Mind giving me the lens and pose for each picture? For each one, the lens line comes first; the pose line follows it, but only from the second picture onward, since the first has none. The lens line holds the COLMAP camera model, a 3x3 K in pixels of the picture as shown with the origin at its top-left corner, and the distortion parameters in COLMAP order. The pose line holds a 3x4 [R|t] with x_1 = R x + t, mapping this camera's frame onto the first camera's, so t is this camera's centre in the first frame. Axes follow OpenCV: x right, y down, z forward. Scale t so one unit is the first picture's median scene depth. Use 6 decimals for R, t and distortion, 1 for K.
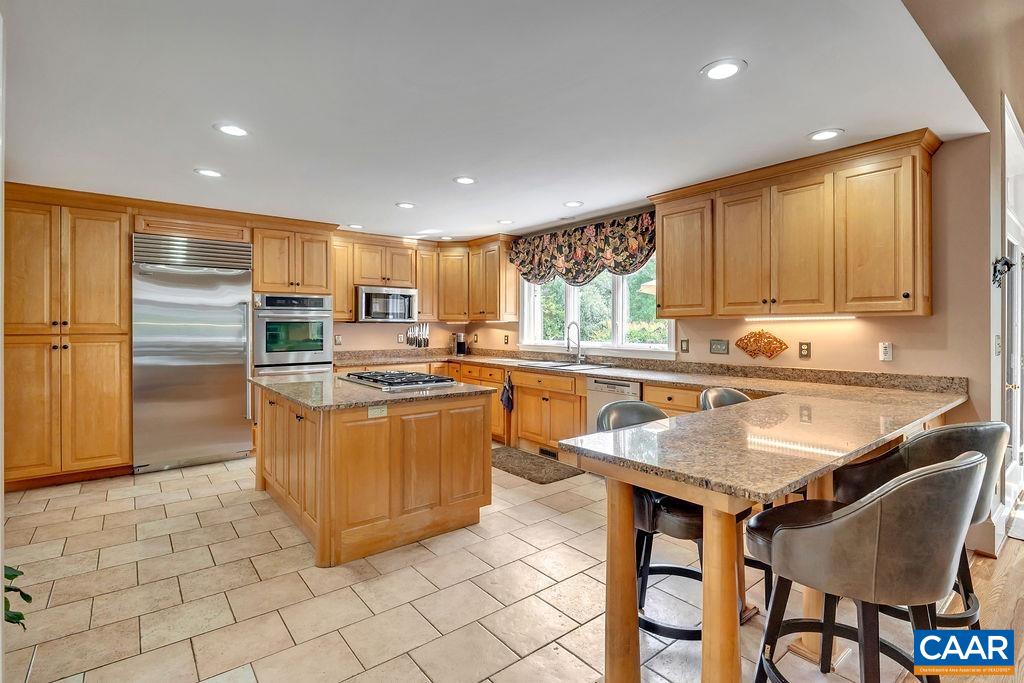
lens RADIAL K [[492.0, 0, 541.6], [0, 492.0, 325.9], [0, 0, 1]] dist [-0.001019, 0.000333]
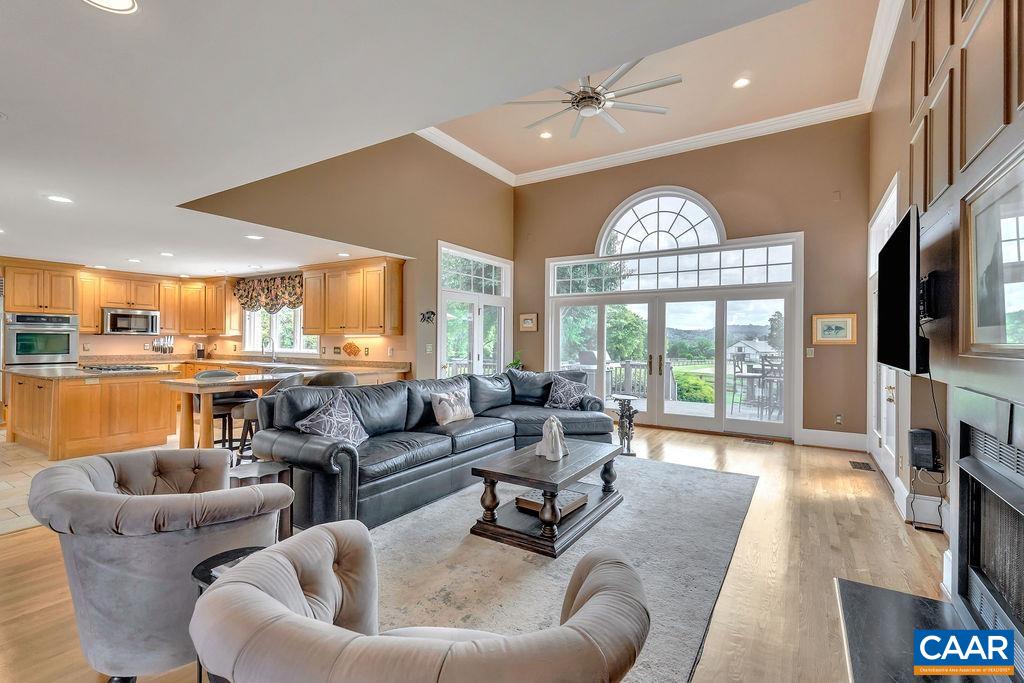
lens RADIAL K [[451.7, 0, 530.8], [0, 451.7, 342.6], [0, 0, 1]] dist [0.000197, -0.000324]
pose [[0.943460, 0.009126, 0.331360, 0.377175], [-0.010207, 0.999947, 0.001523, 0.001975], [-0.331329, -0.004819, 0.943503, -0.665799]]
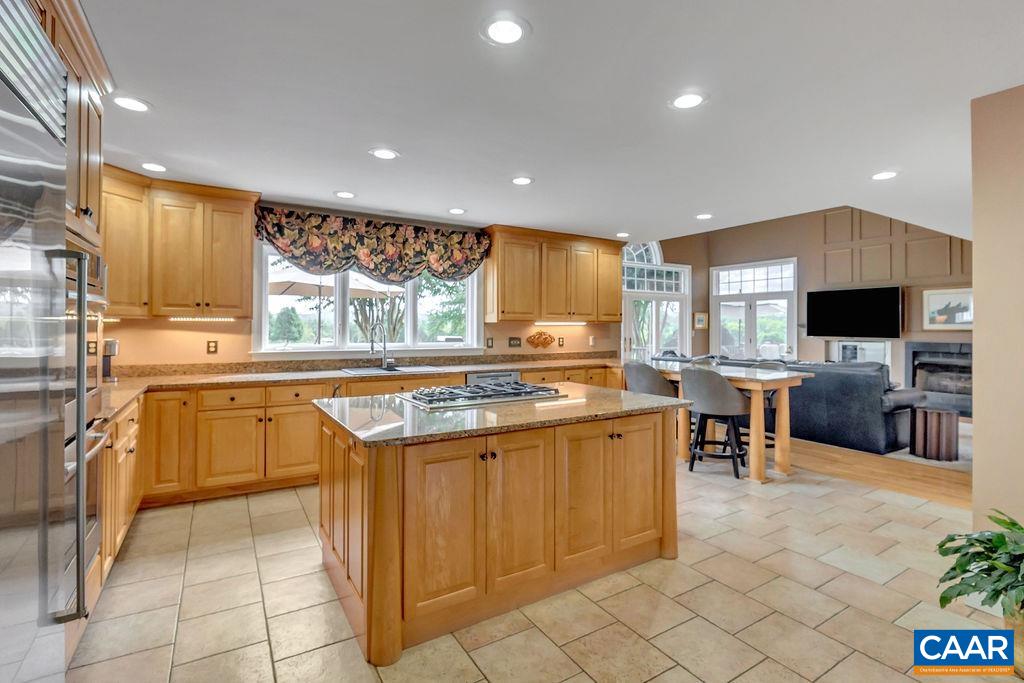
lens RADIAL K [[472.9, 0, 517.2], [0, 472.9, 330.1], [0, 0, 1]] dist [-0.002246, -0.000378]
pose [[0.155525, -0.002396, 0.987829, -0.768959], [-0.003268, 0.999990, 0.002940, 0.002348], [-0.987827, -0.003686, 0.155516, 0.605473]]
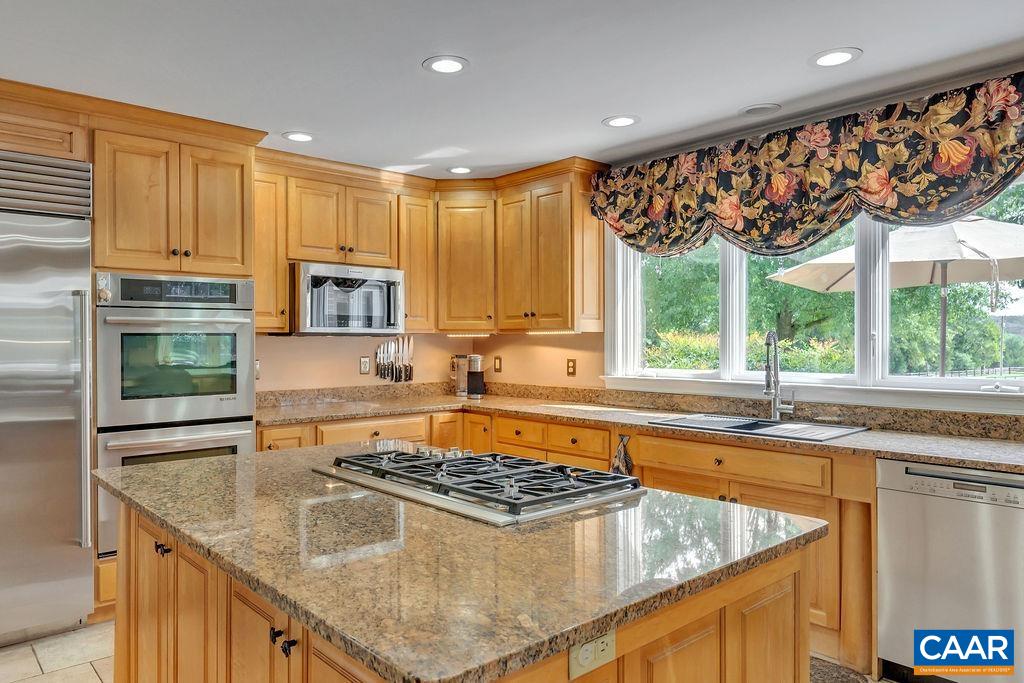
lens RADIAL K [[686.6, 0, 463.1], [0, 686.6, 343.4], [0, 0, 1]] dist [-0.005946, -0.000370]
pose [[0.999957, -0.003529, -0.008572, -0.218013], [0.003554, 0.999989, 0.002897, 0.000437], [0.008562, -0.002927, 0.999959, 0.334202]]
